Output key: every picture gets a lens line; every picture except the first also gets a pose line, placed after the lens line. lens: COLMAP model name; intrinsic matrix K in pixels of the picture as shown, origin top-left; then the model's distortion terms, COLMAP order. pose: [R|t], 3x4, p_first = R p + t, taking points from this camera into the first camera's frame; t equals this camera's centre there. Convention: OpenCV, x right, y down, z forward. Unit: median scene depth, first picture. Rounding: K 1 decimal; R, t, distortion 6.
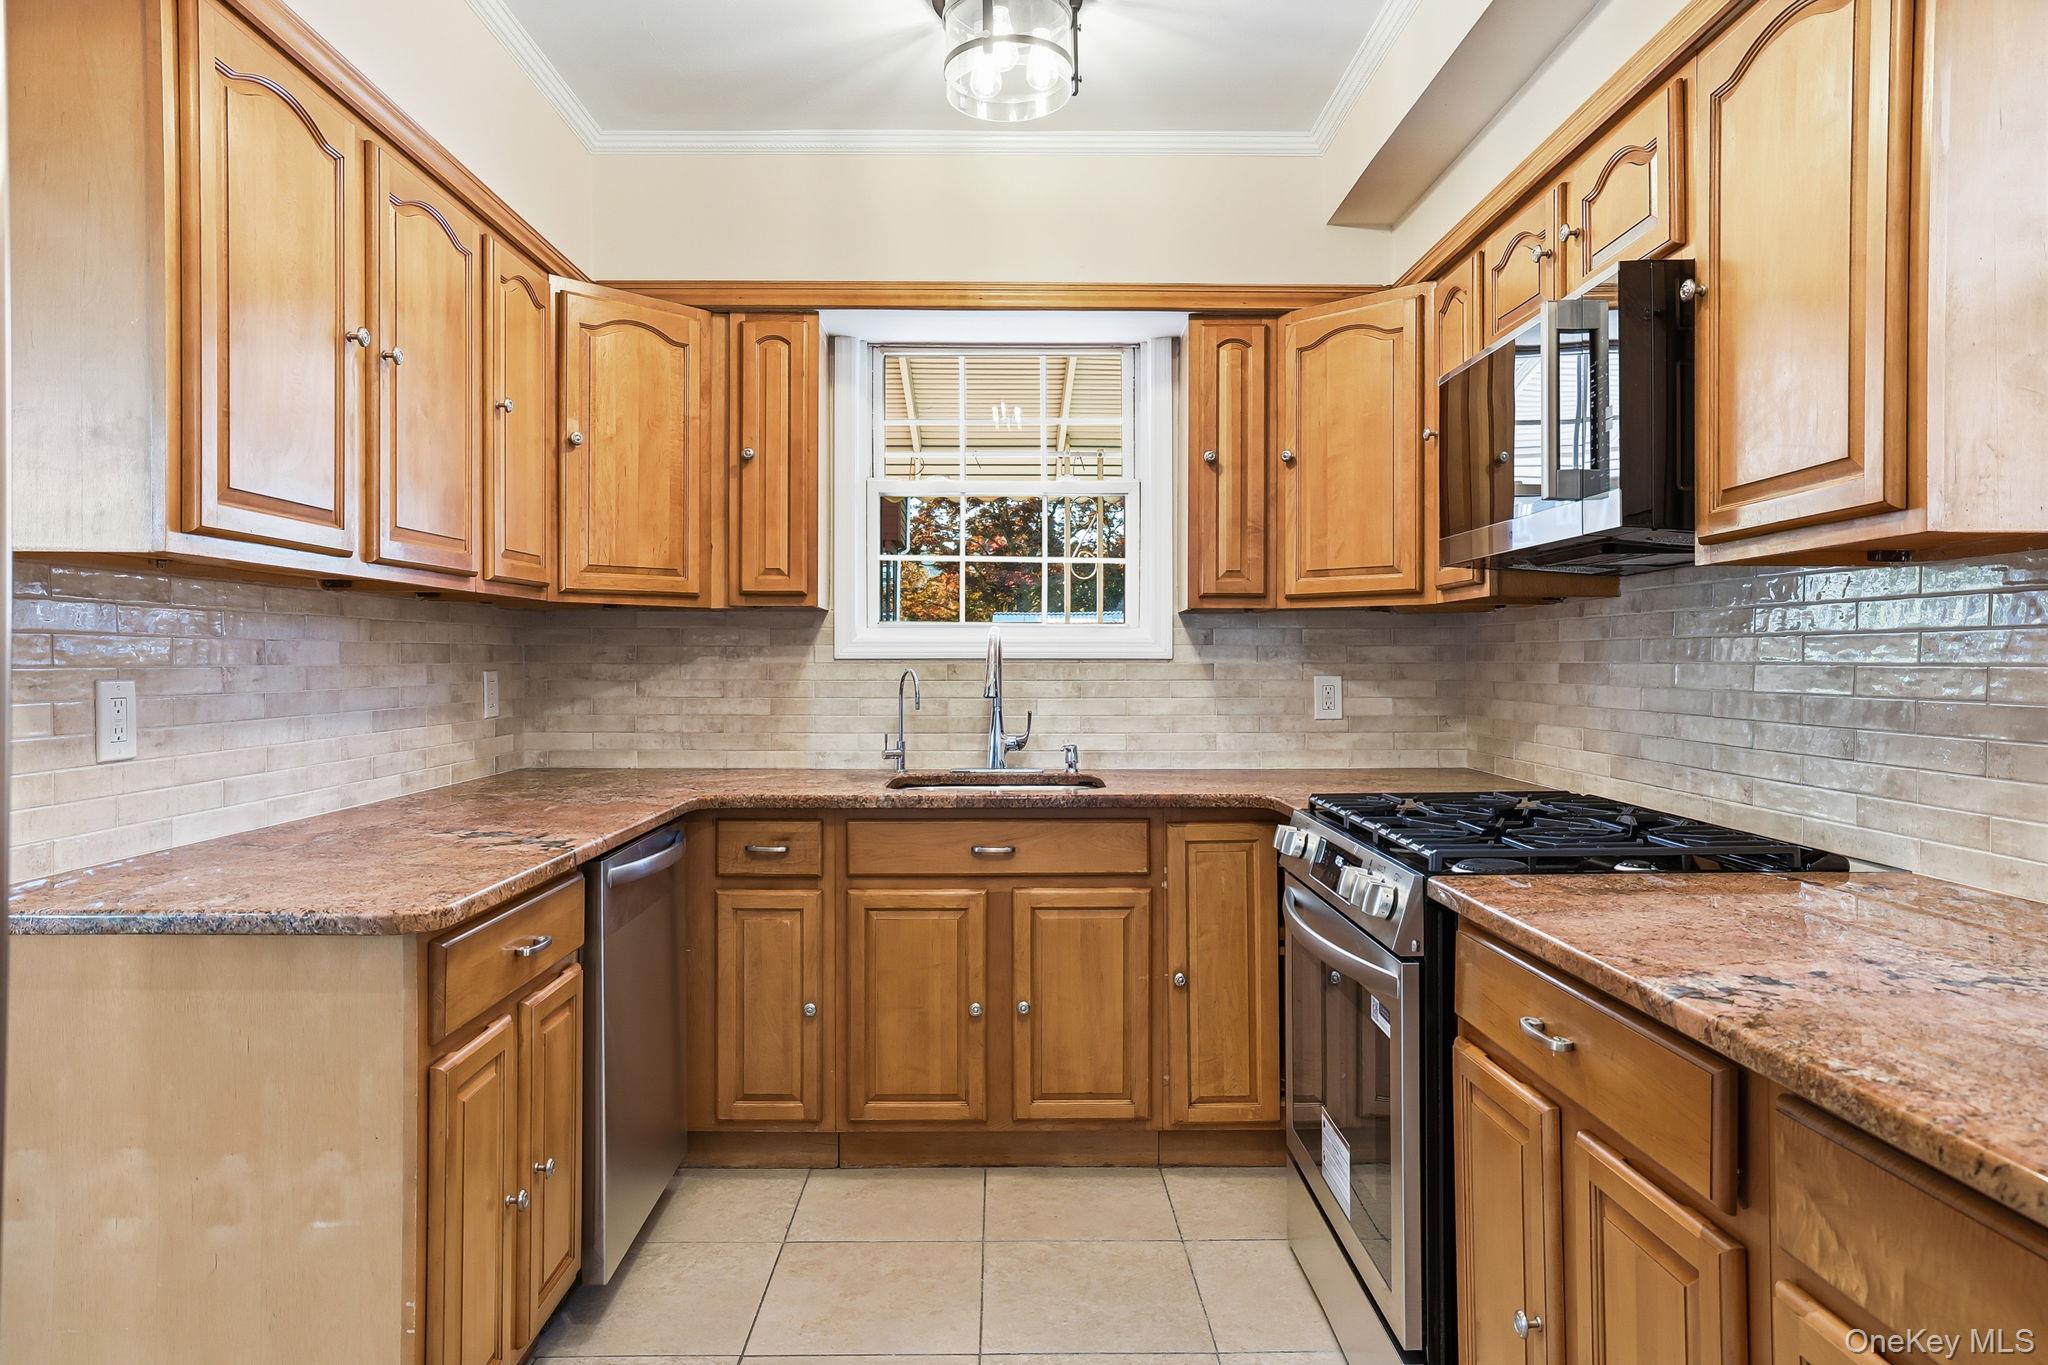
lens RADIAL K [[1272.2, 0, 1017.7], [0, 1272.2, 656.4], [0, 0, 1]] dist [-0.008016, 0.006015]
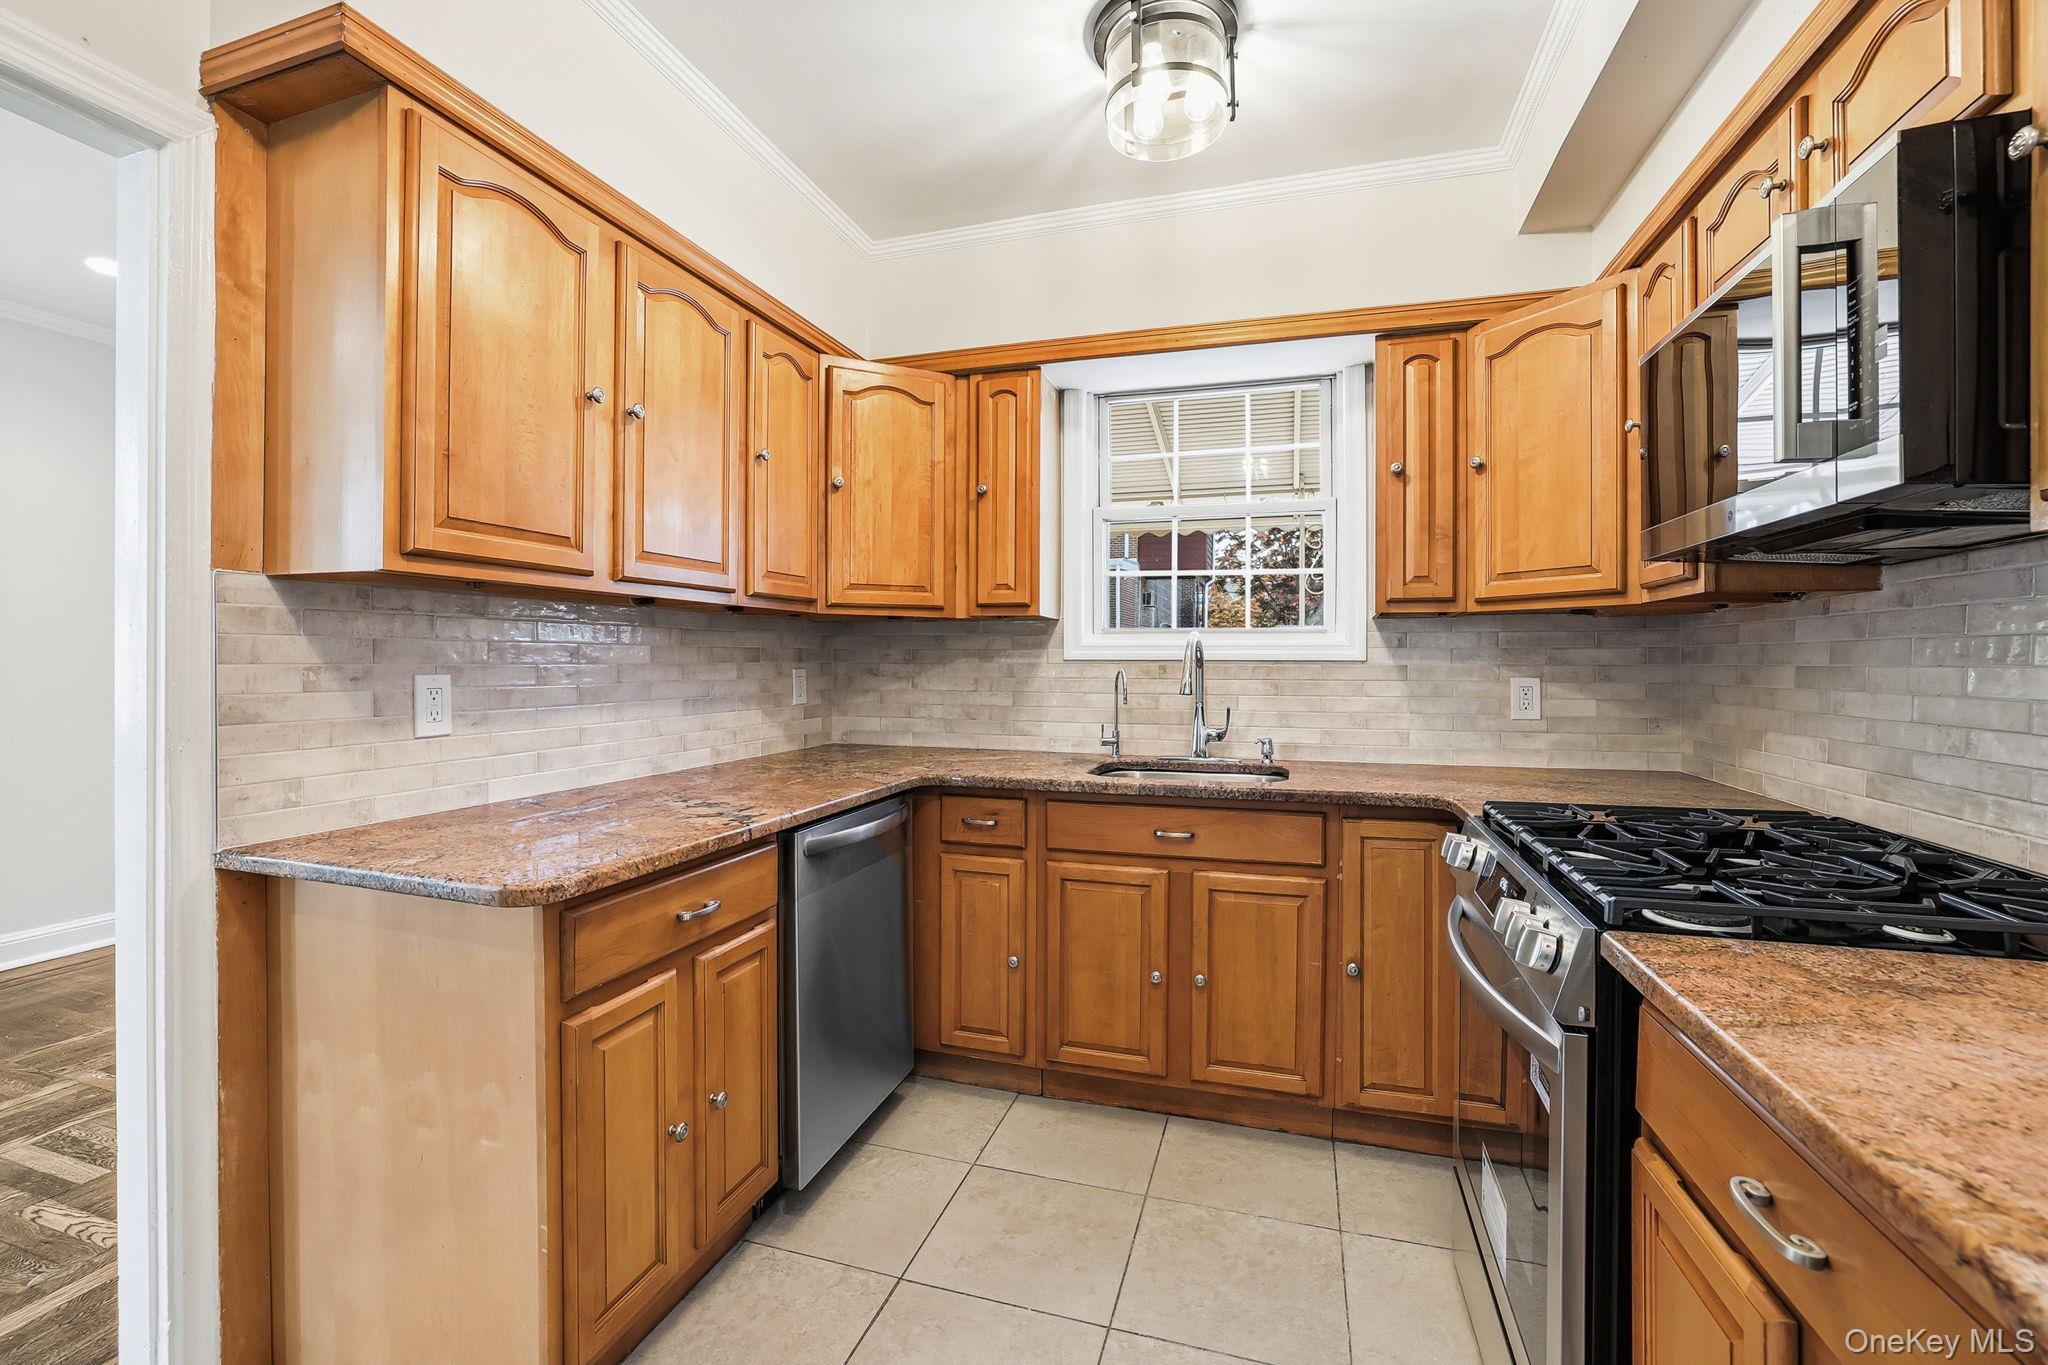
lens RADIAL K [[893.1, 0, 1009.4], [0, 893.1, 663.6], [0, 0, 1]] dist [-0.039220, 0.012152]
pose [[0.947179, 0.003423, -0.320687, 0.091282], [-0.001908, 0.999985, 0.005038, 0.001424], [0.320699, -0.004160, 0.947172, 0.223724]]
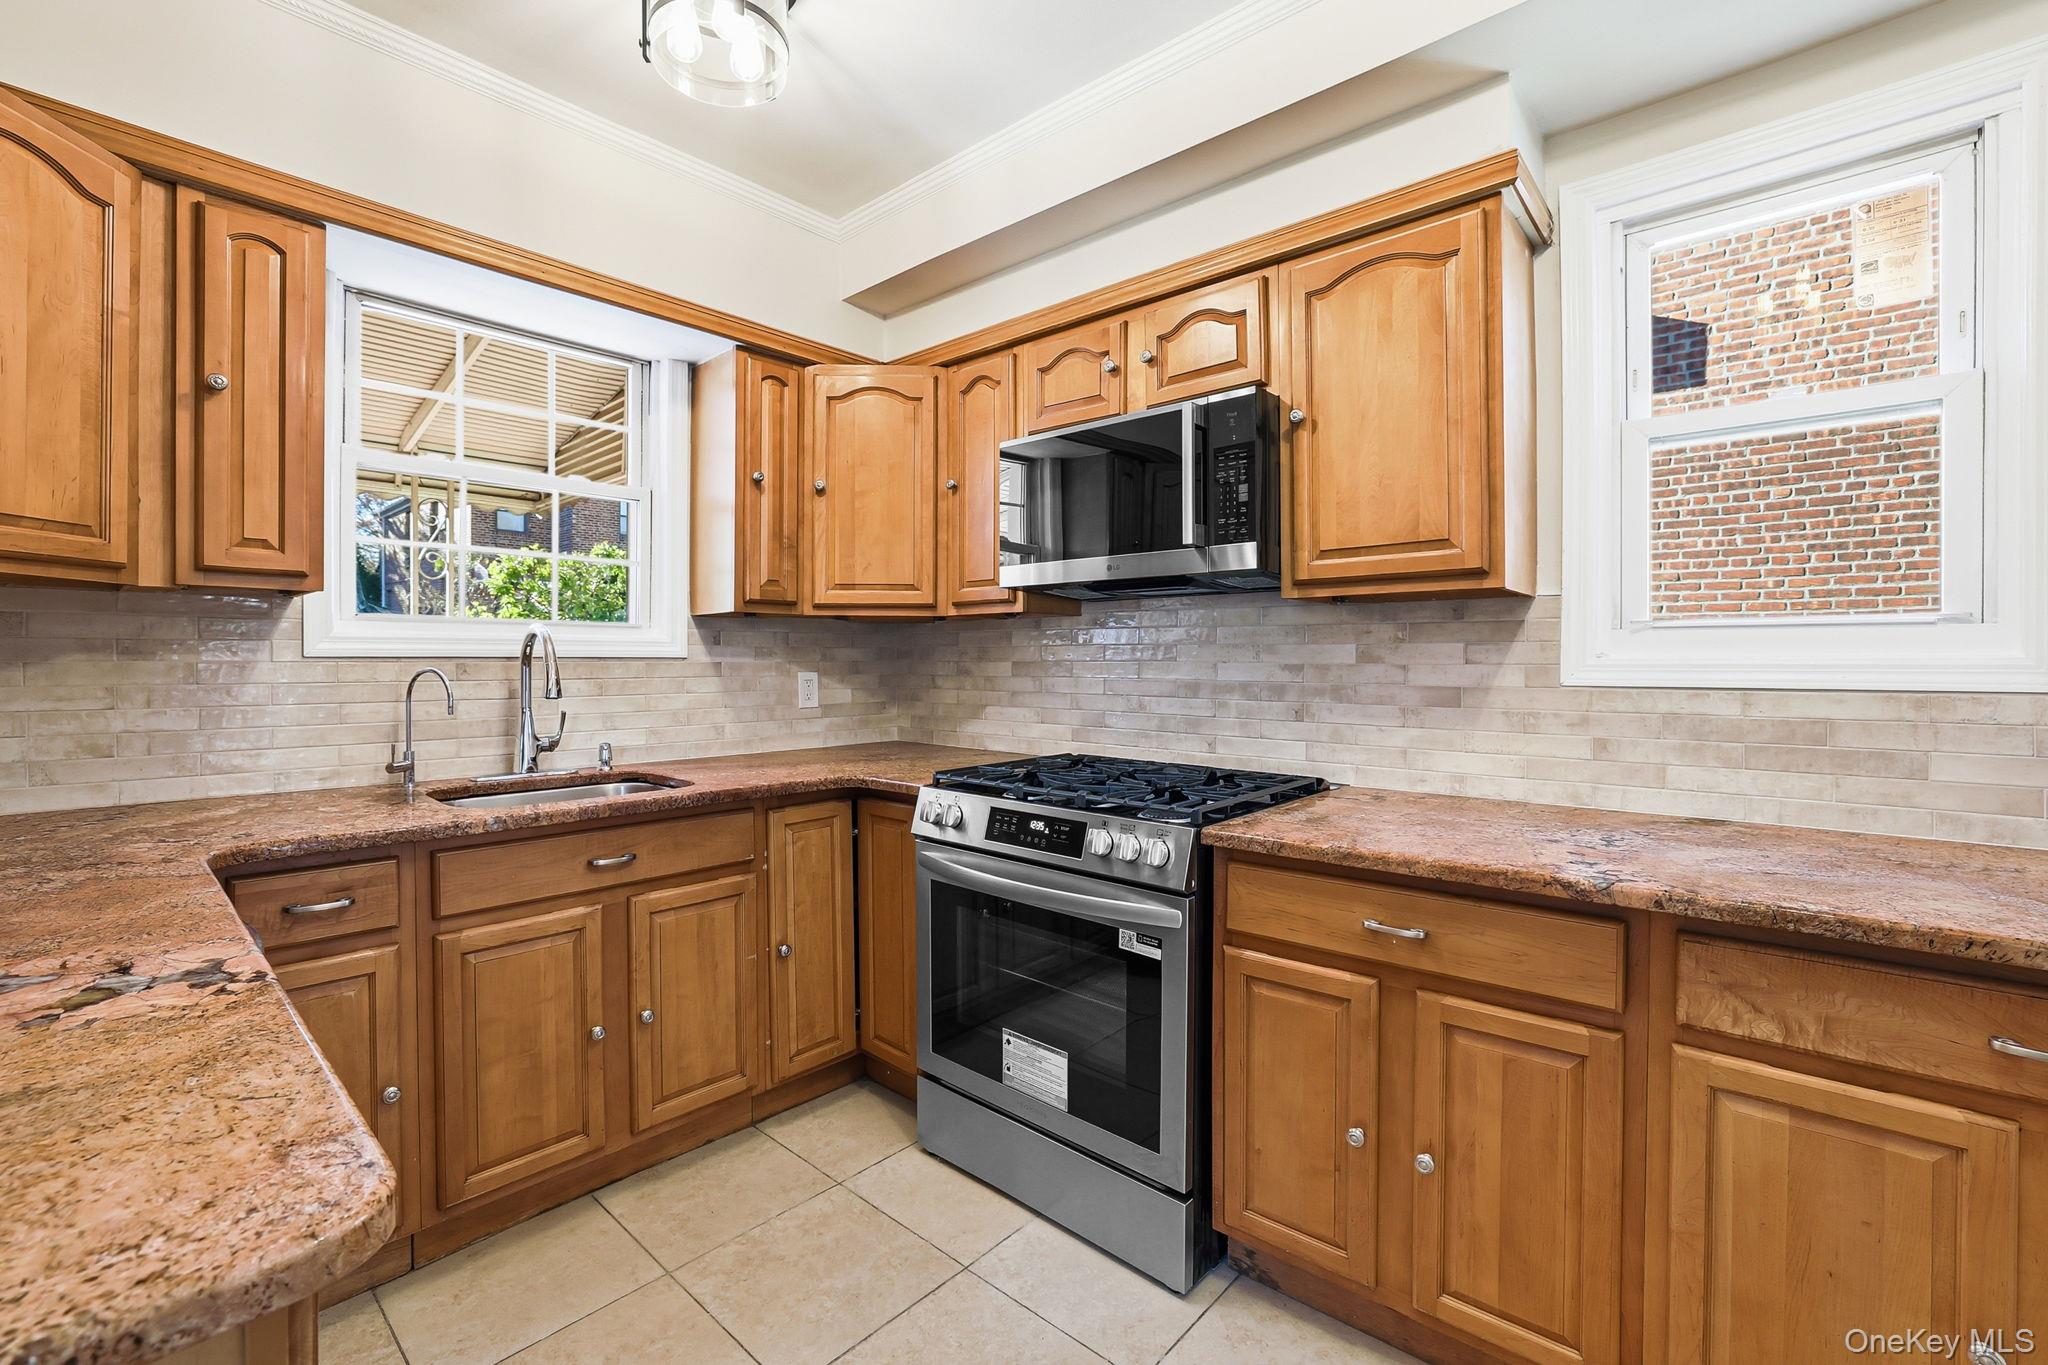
lens RADIAL K [[893.1, 0, 1023.4], [0, 893.1, 665.7], [0, 0, 1]] dist [-0.039220, 0.012152]
pose [[0.674556, -0.003772, 0.738214, -0.292391], [-0.004194, 0.999951, 0.008942, 0.000948], [-0.738211, -0.009128, 0.674508, 0.329020]]
